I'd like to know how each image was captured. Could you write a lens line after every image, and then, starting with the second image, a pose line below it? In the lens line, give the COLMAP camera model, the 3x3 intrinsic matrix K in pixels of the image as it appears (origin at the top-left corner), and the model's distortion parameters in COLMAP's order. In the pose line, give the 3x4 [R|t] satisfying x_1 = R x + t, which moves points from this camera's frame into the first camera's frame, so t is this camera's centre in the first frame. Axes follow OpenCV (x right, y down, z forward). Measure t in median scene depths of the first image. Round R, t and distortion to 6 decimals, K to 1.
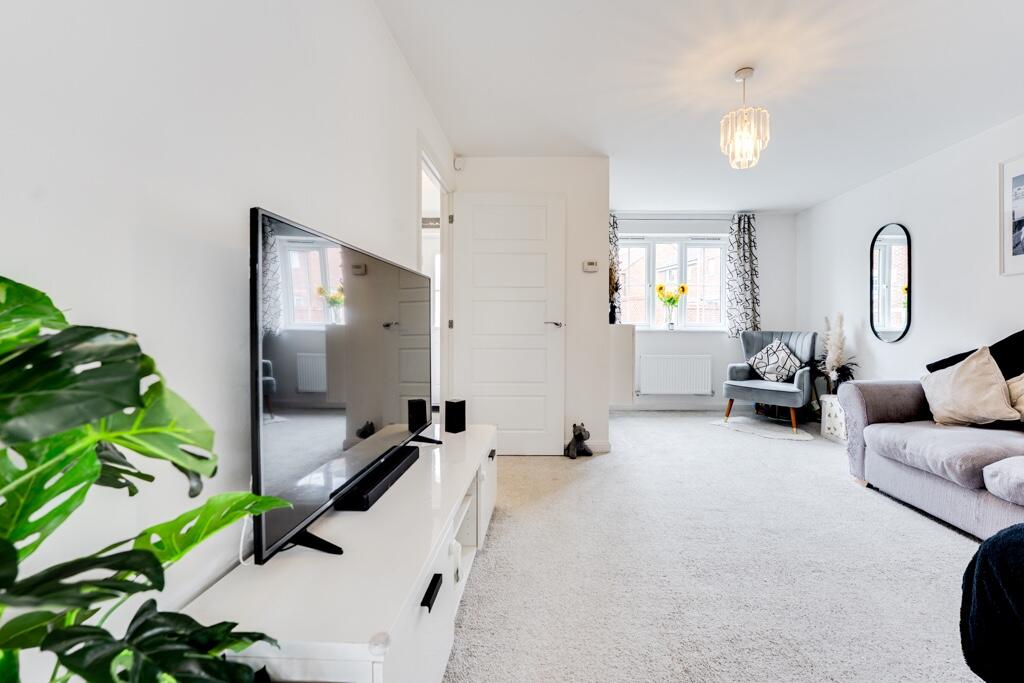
lens RADIAL K [[420.5, 0, 534.4], [0, 420.5, 329.0], [0, 0, 1]] dist [-0.022592, 0.003622]
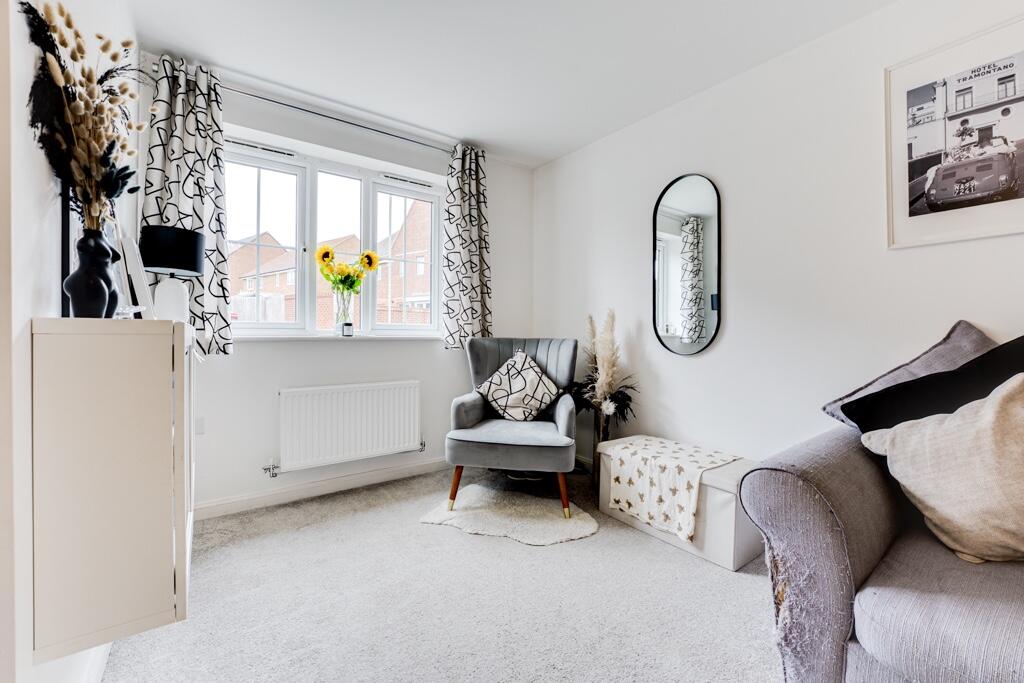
lens RADIAL K [[420.5, 0, 512.2], [0, 420.5, 333.0], [0, 0, 1]] dist [-0.022592, 0.003622]
pose [[0.786530, -0.001357, 0.617551, 0.210560], [0.000508, 0.999999, 0.001551, -0.003335], [-0.617552, -0.000906, 0.786529, 0.590538]]
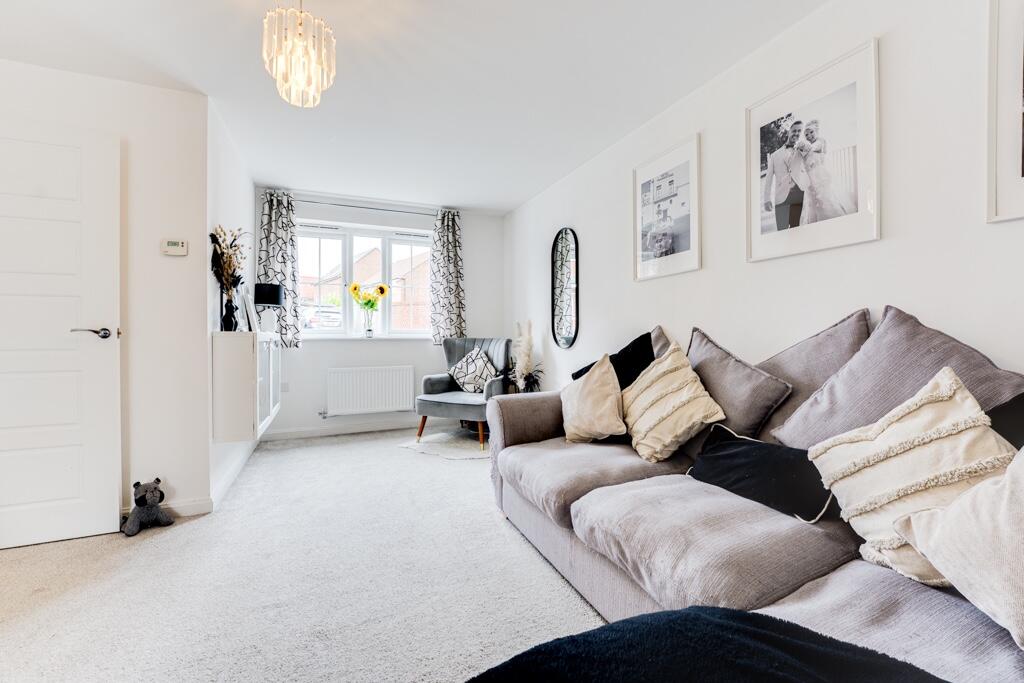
lens RADIAL K [[420.5, 0, 508.9], [0, 420.5, 333.6], [0, 0, 1]] dist [-0.022592, 0.003622]
pose [[0.910178, -0.007063, 0.414156, 0.297146], [0.008791, 0.999959, -0.002266, -0.001895], [-0.414123, 0.005703, 0.910203, 0.135388]]
